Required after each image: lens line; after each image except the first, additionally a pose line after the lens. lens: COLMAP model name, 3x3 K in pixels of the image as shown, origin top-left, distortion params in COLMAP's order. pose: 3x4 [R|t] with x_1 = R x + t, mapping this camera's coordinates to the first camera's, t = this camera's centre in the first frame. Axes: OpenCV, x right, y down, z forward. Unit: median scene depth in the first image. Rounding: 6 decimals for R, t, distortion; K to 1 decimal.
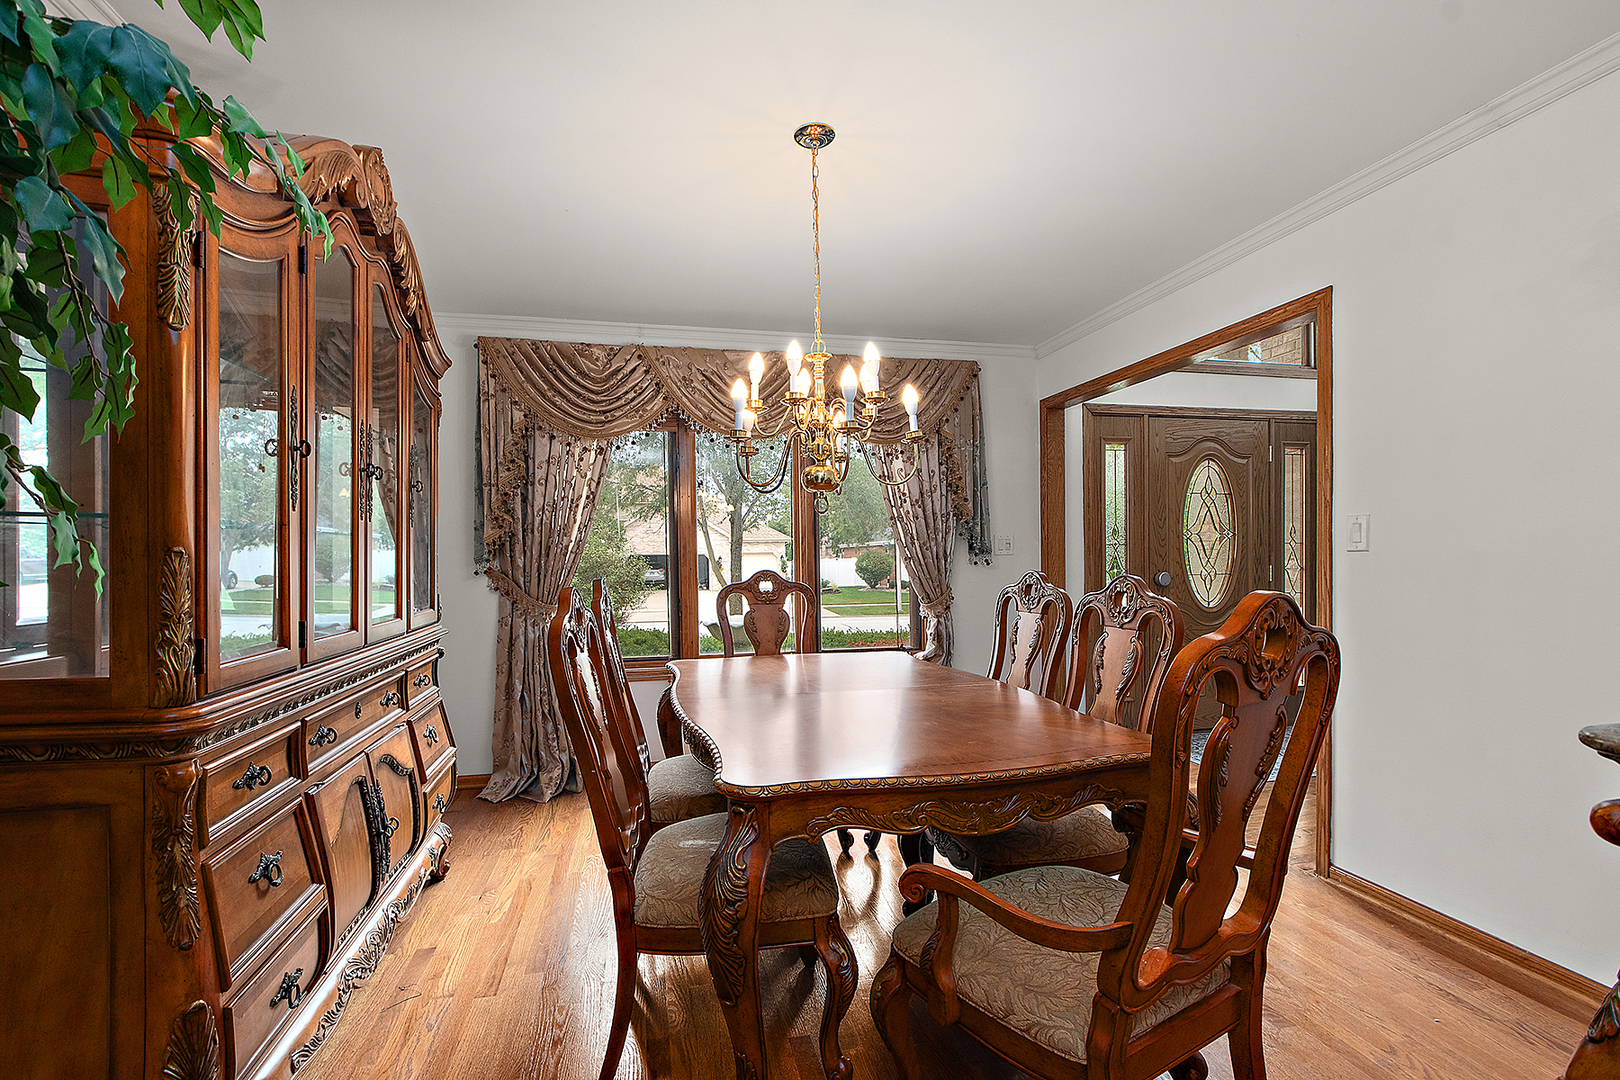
lens RADIAL K [[721.6, 0, 806.5], [0, 721.6, 539.1], [0, 0, 1]] dist [0.002073, -0.000102]
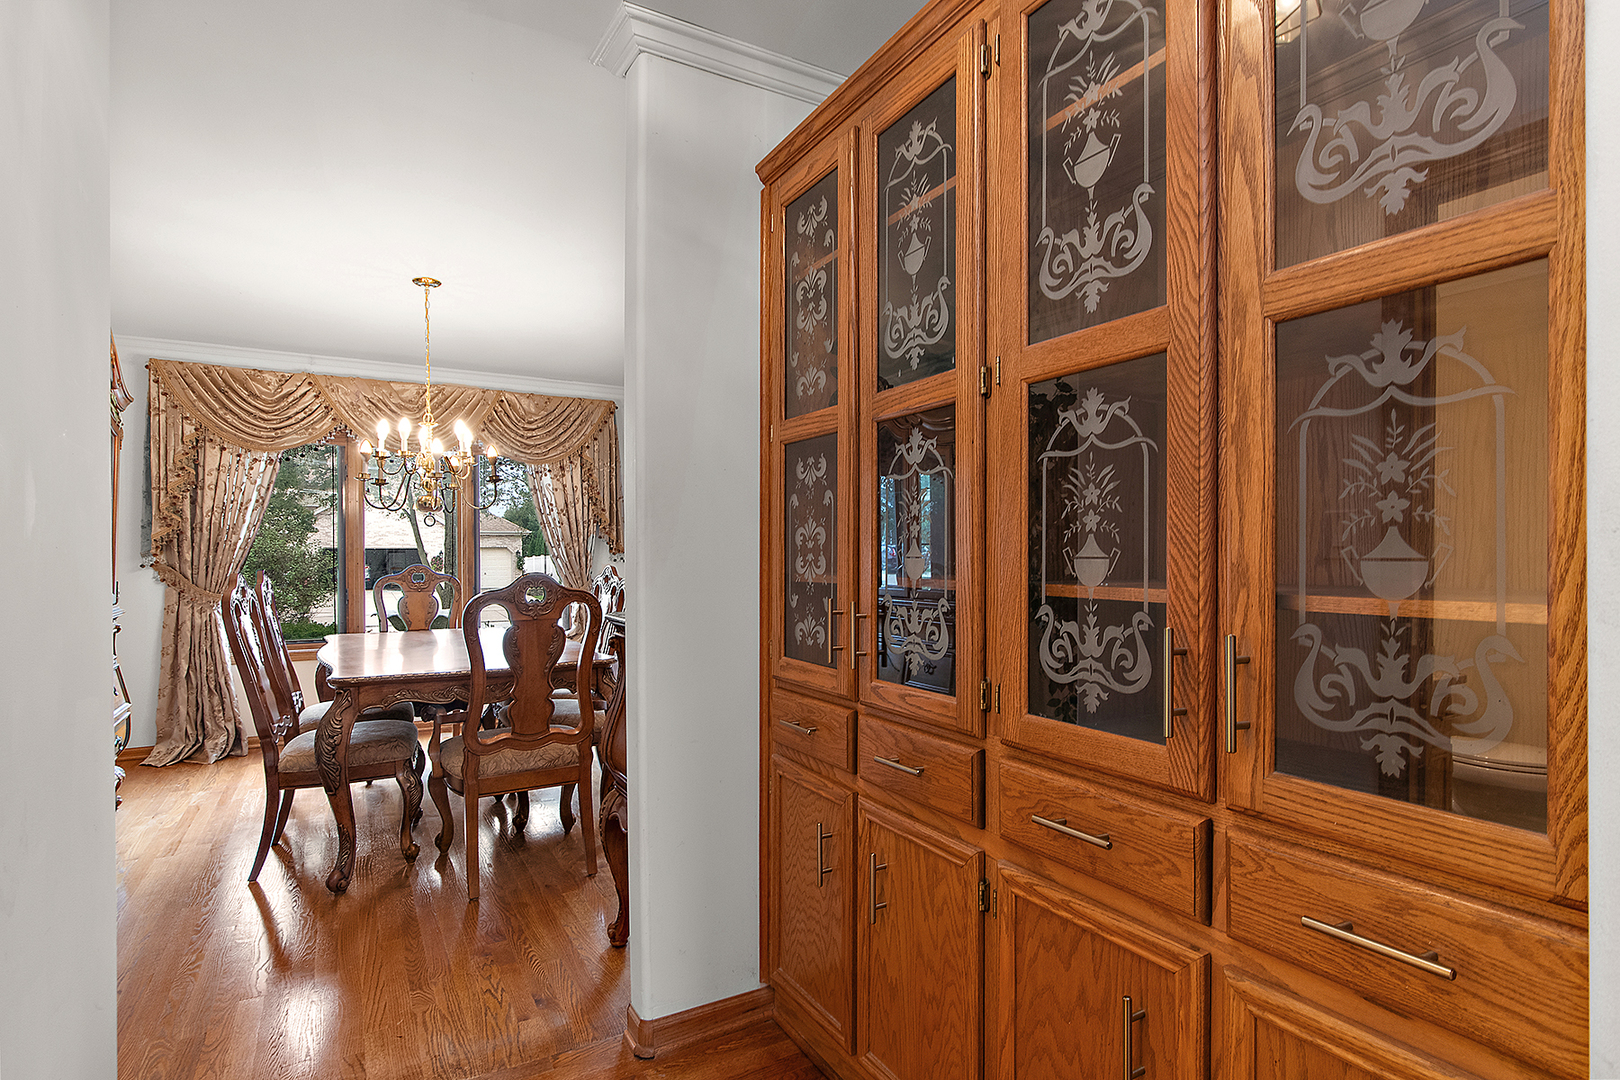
lens RADIAL K [[810.3, 0, 810.9], [0, 810.3, 533.5], [0, 0, 1]] dist [-0.007362, -0.000691]
pose [[0.955728, 0.017216, 0.293746, 0.169663], [-0.017161, 0.999849, -0.002766, -0.017811], [-0.293749, -0.002397, 0.955880, -0.509385]]
